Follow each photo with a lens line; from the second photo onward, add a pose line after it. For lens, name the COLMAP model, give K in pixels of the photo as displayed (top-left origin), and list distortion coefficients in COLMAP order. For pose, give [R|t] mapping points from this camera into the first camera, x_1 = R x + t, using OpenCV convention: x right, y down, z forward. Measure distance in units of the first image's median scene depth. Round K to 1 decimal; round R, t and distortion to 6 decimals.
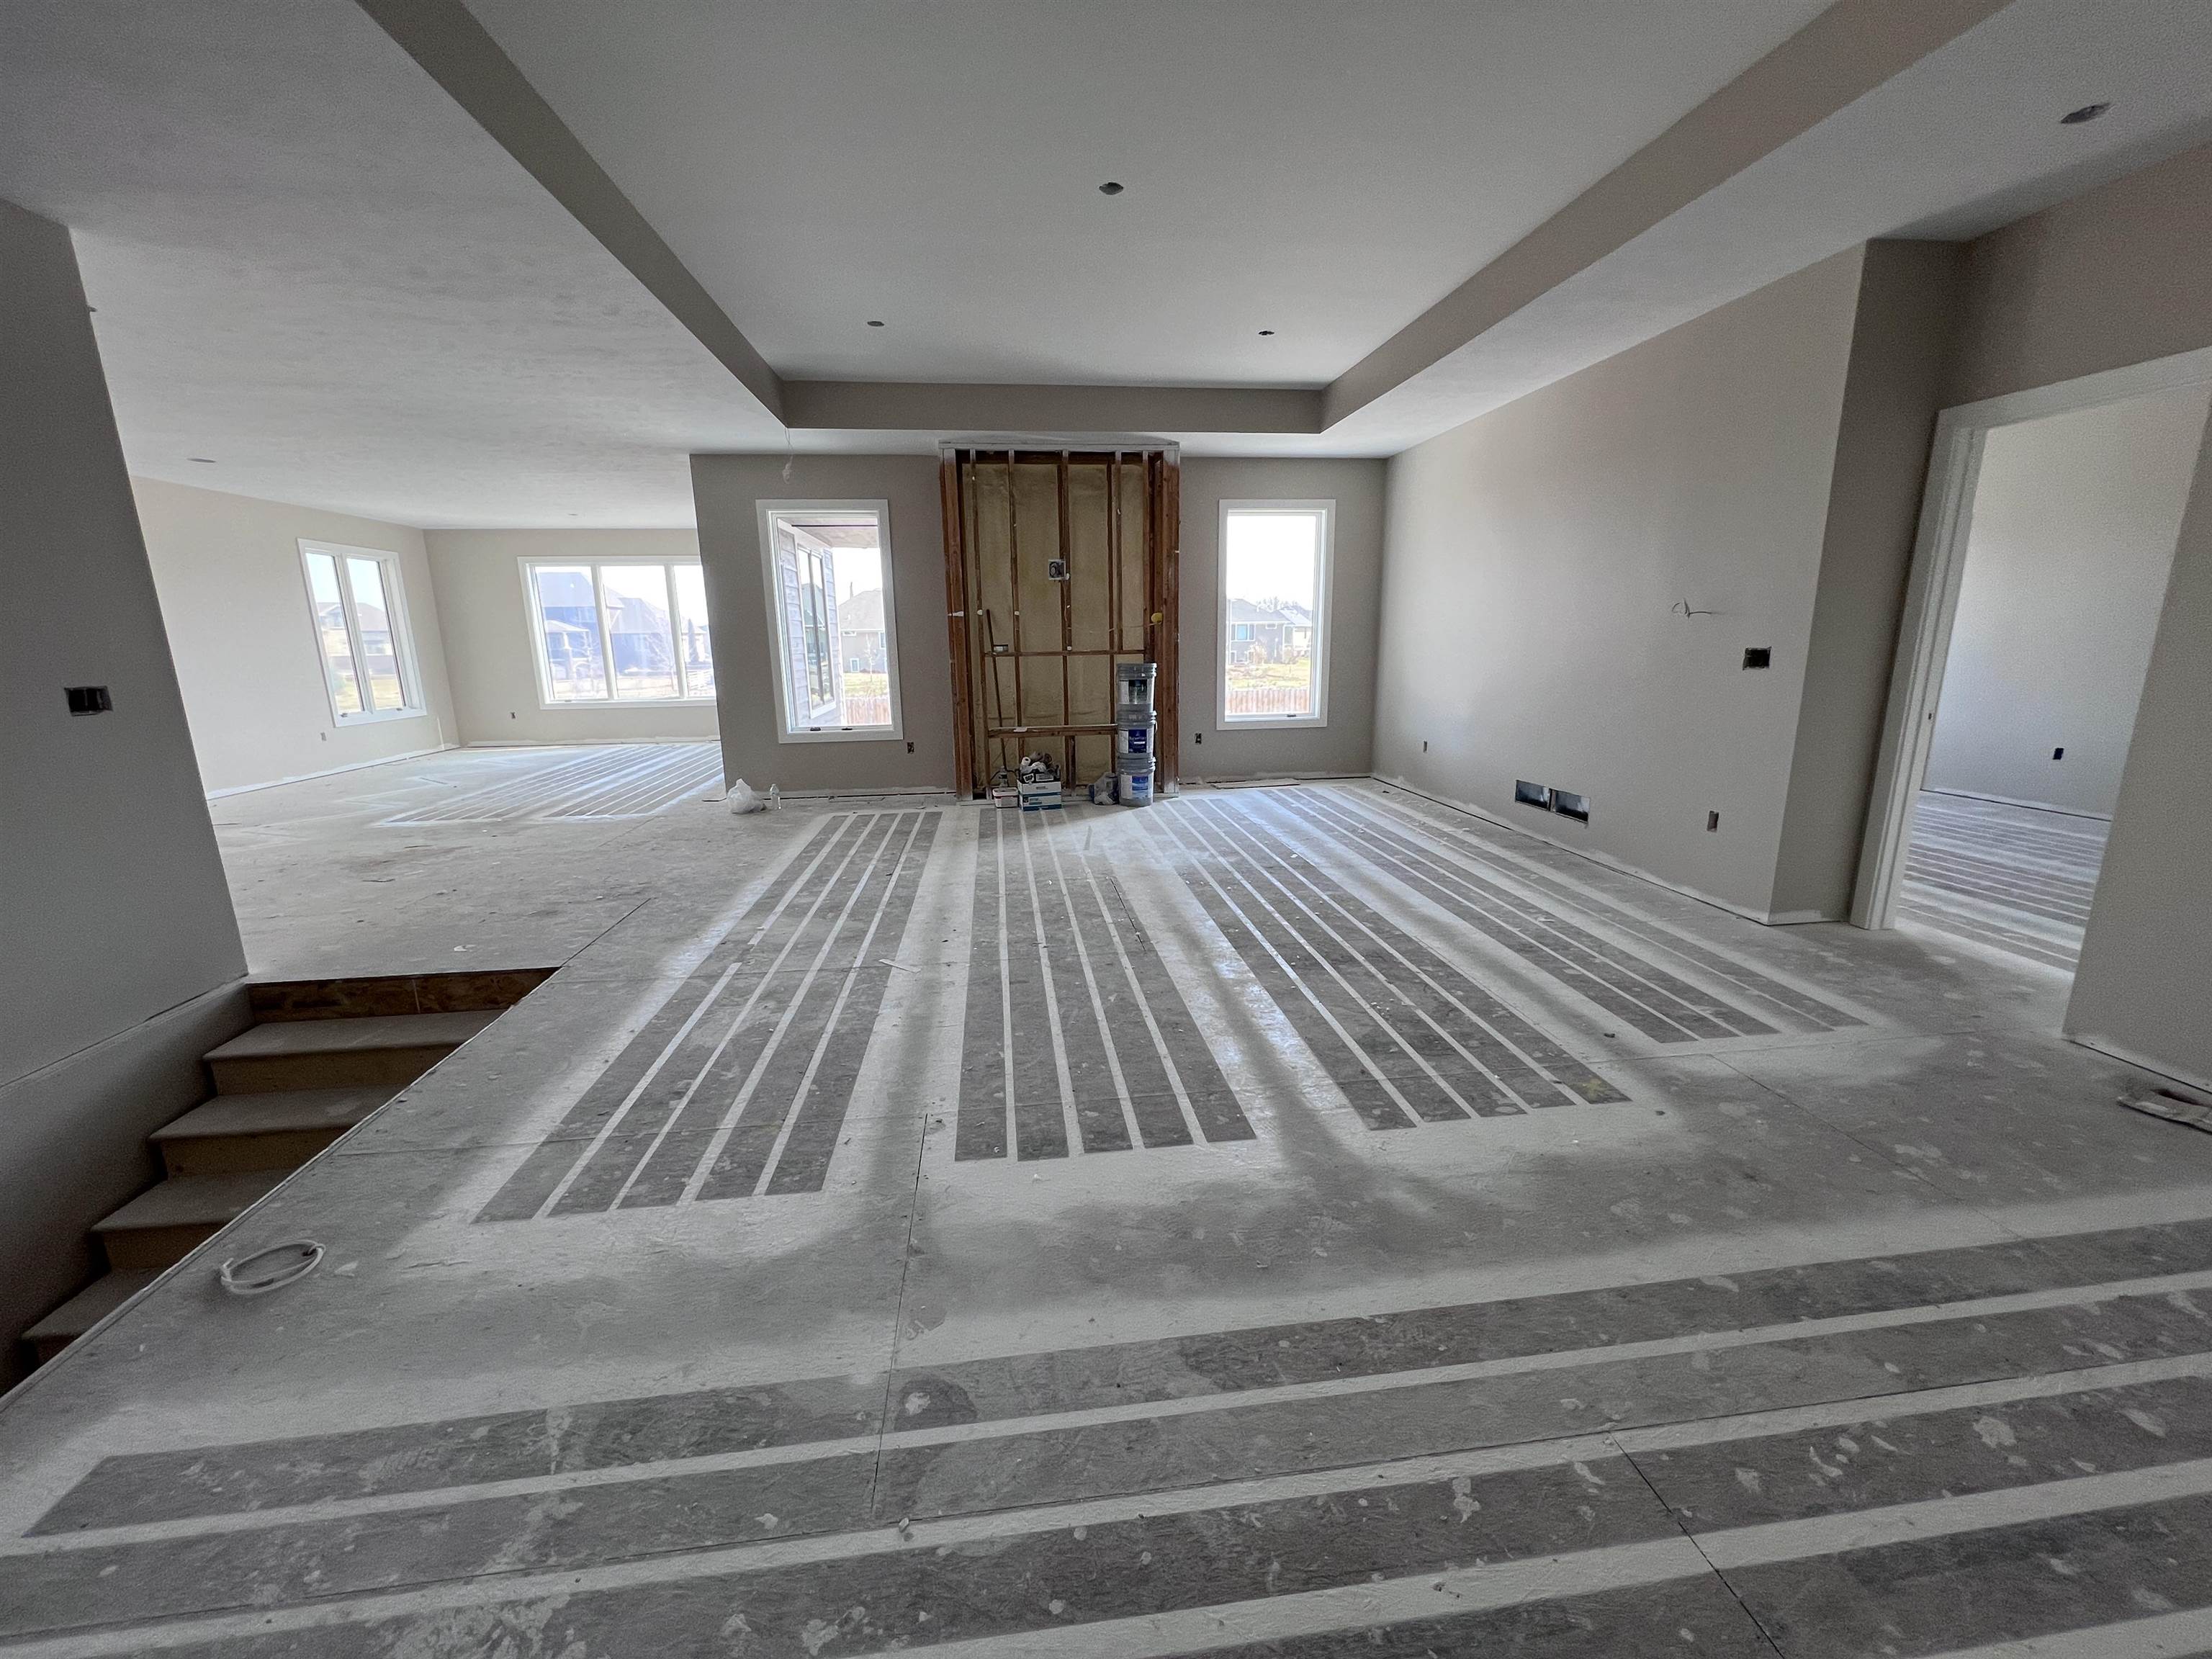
lens RADIAL K [[889.8, 0, 1101.9], [0, 889.8, 832.1], [0, 0, 1]] dist [0.000231, -0.000042]
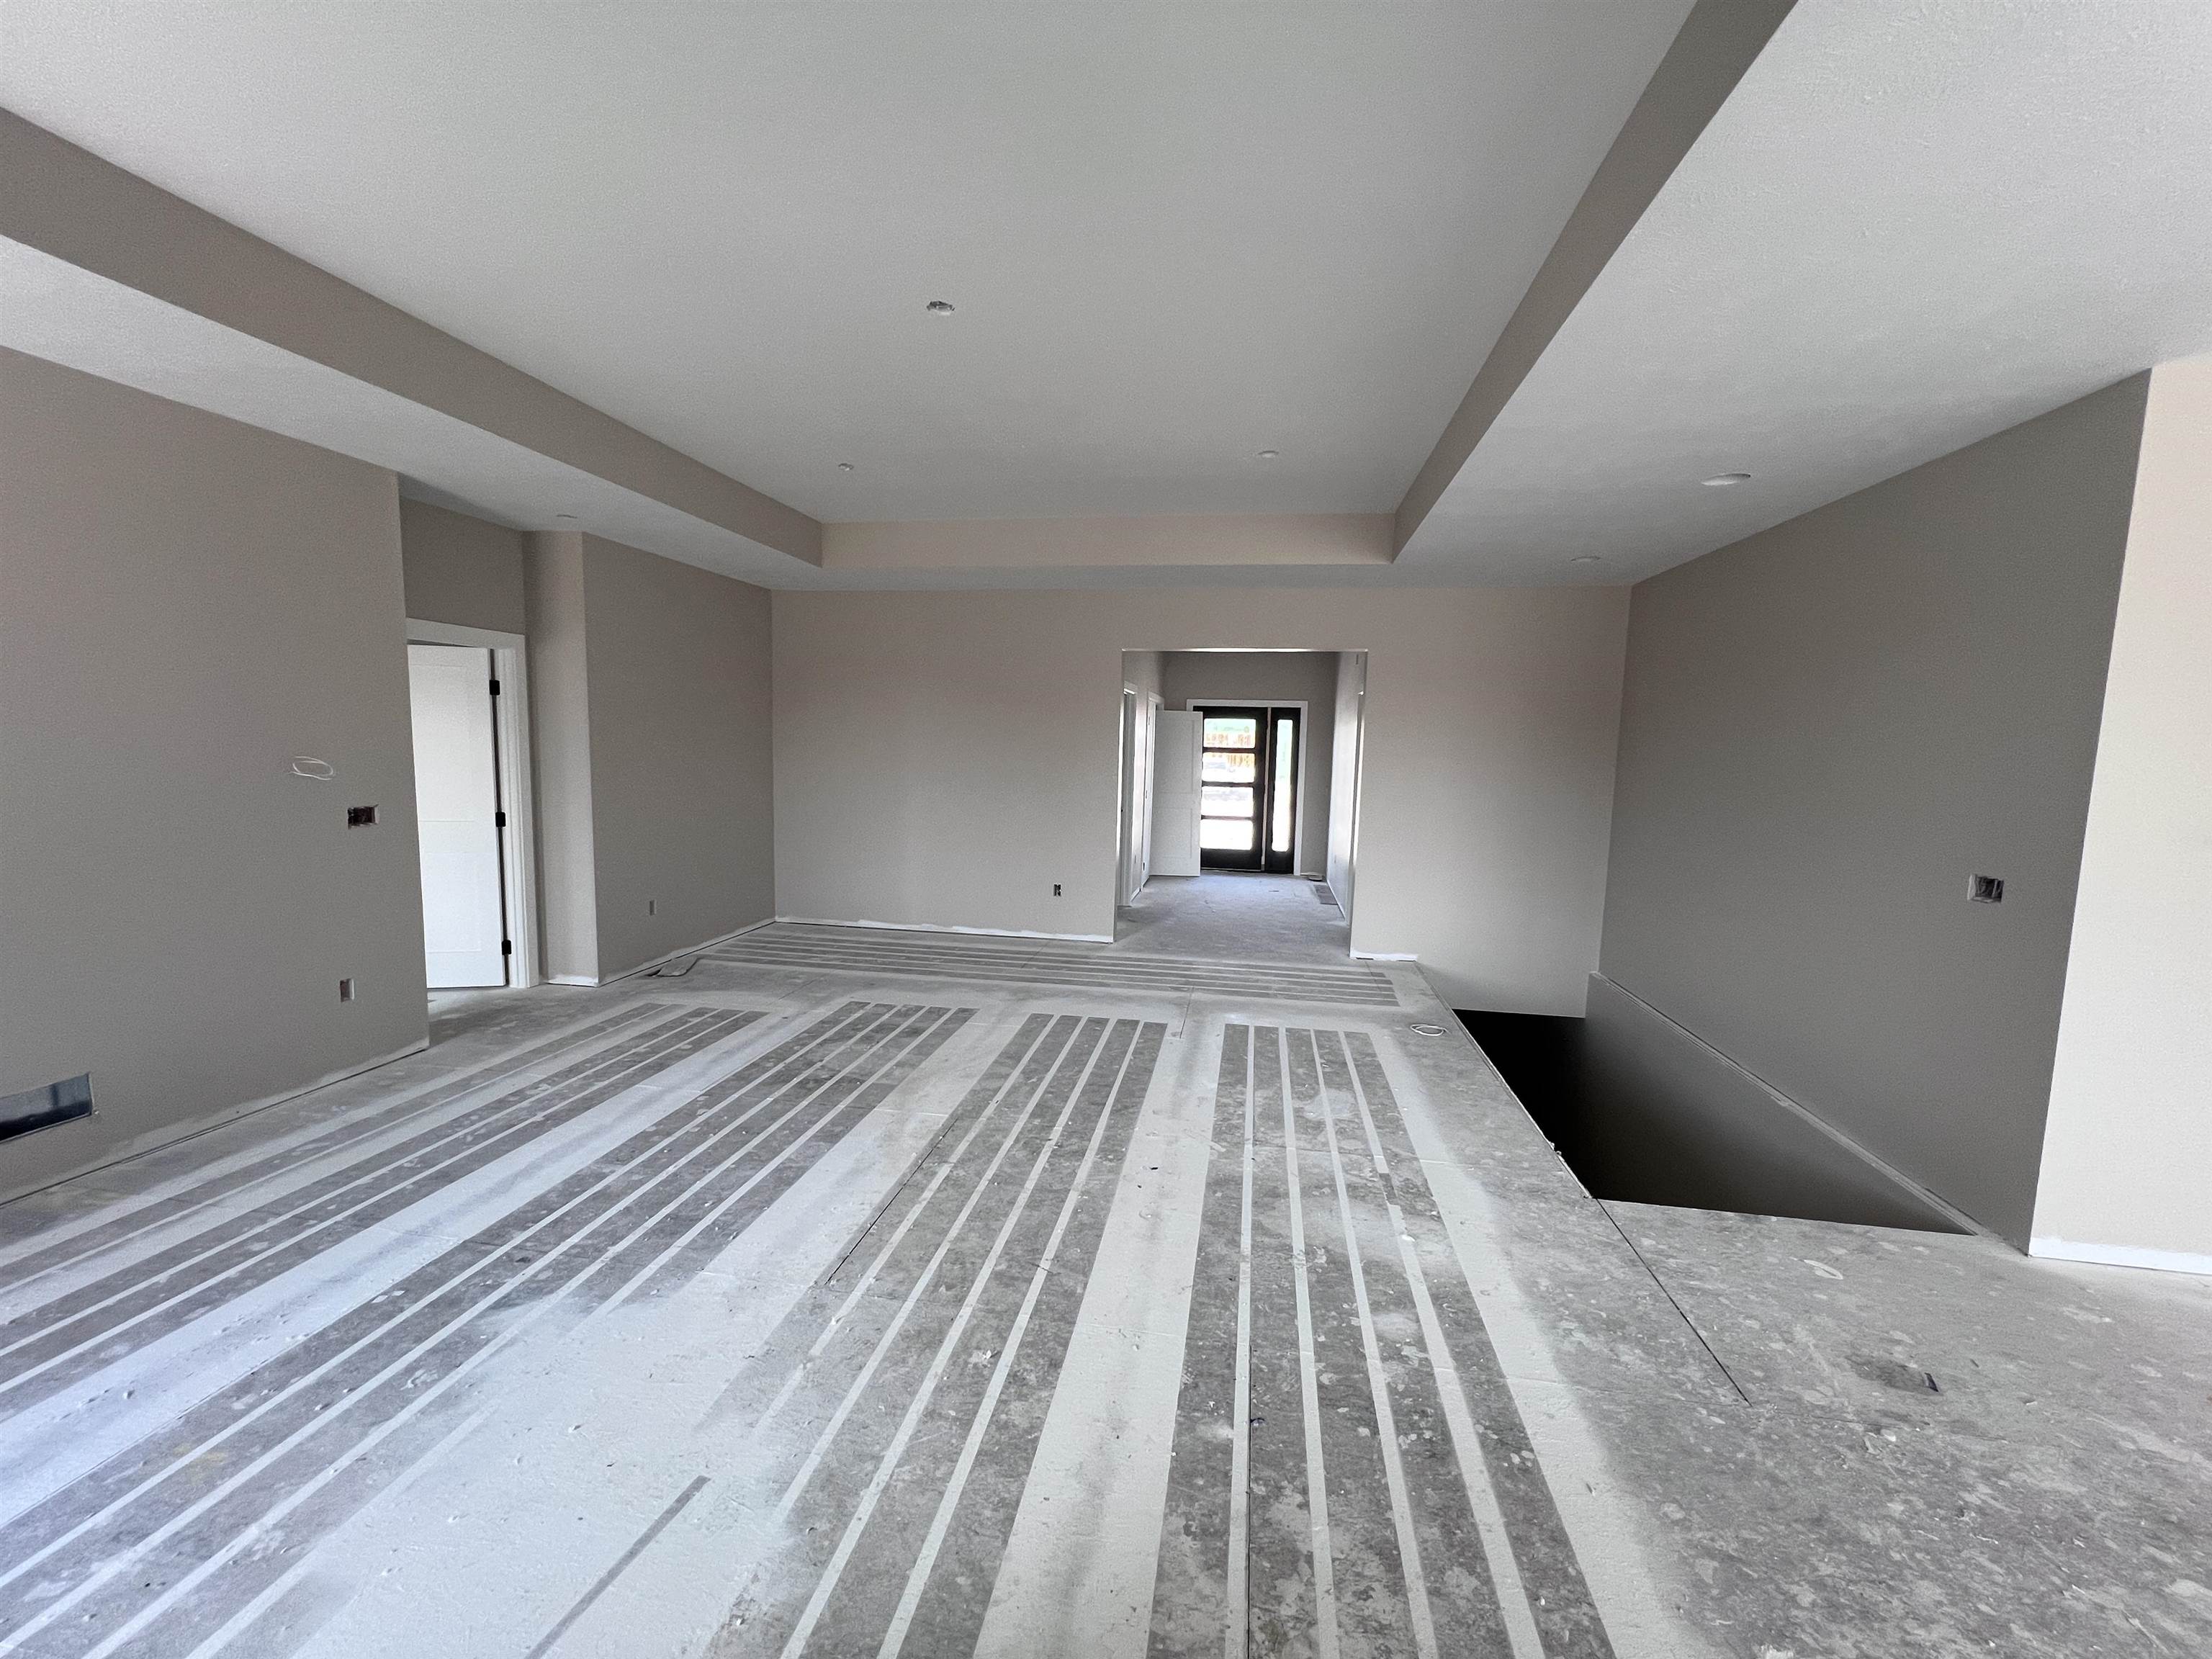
lens RADIAL K [[889.8, 0, 1111.5], [0, 889.8, 837.2], [0, 0, 1]] dist [0.000231, -0.000042]
pose [[-0.961981, -0.037145, 0.270579, -0.214140], [0.049495, 0.950594, 0.306465, -0.264132], [-0.268595, 0.308205, -0.912615, 1.020489]]
